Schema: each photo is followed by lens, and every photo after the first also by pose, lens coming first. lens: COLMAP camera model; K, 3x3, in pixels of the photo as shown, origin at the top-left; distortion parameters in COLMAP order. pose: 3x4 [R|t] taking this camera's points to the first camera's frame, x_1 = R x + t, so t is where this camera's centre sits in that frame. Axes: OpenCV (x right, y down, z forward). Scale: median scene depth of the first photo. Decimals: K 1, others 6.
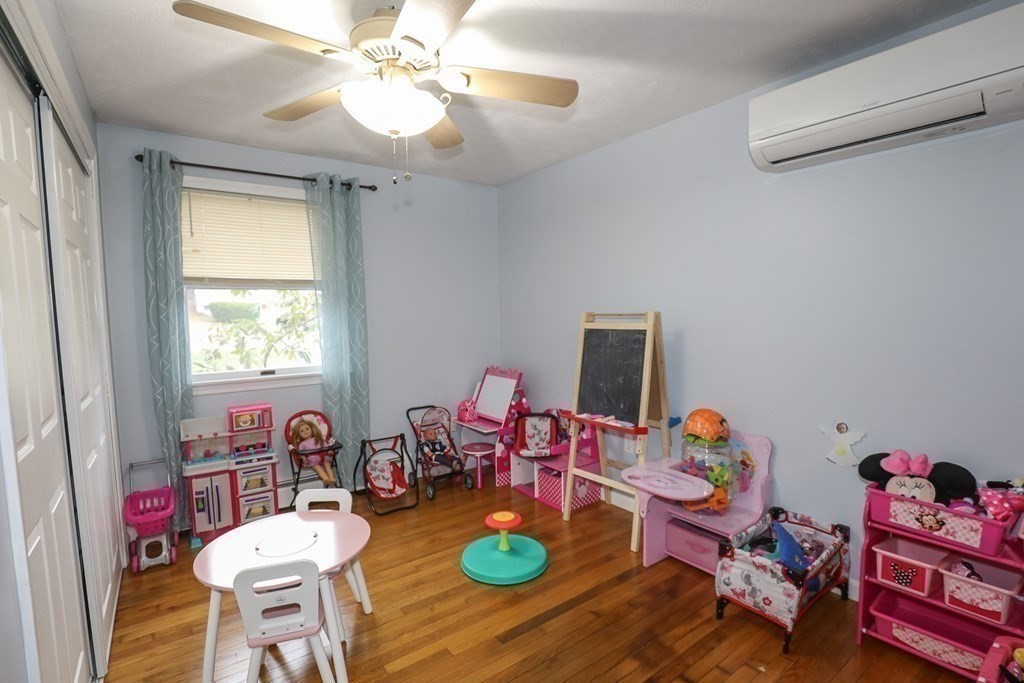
lens RADIAL K [[478.3, 0, 513.0], [0, 478.3, 331.3], [0, 0, 1]] dist [-0.032532, 0.006636]
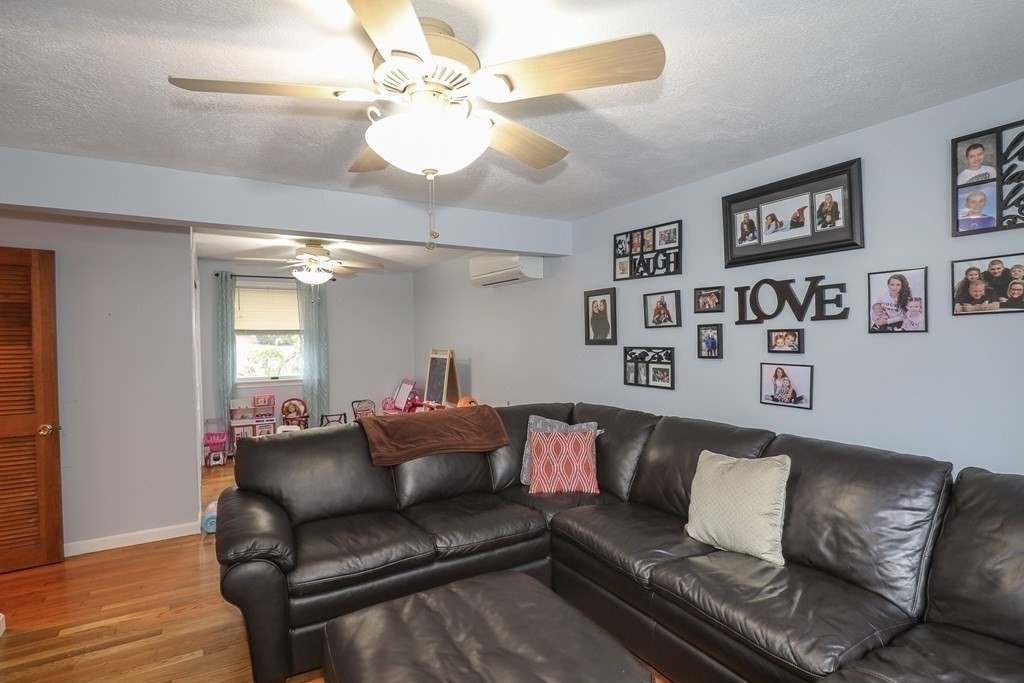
lens RADIAL K [[478.3, 0, 508.9], [0, 478.3, 331.6], [0, 0, 1]] dist [-0.032532, 0.006636]
pose [[0.996191, 0.005614, -0.087021, 0.610653], [-0.010022, 0.998684, -0.050306, -0.013684], [0.086624, 0.050987, 0.994936, -0.863798]]
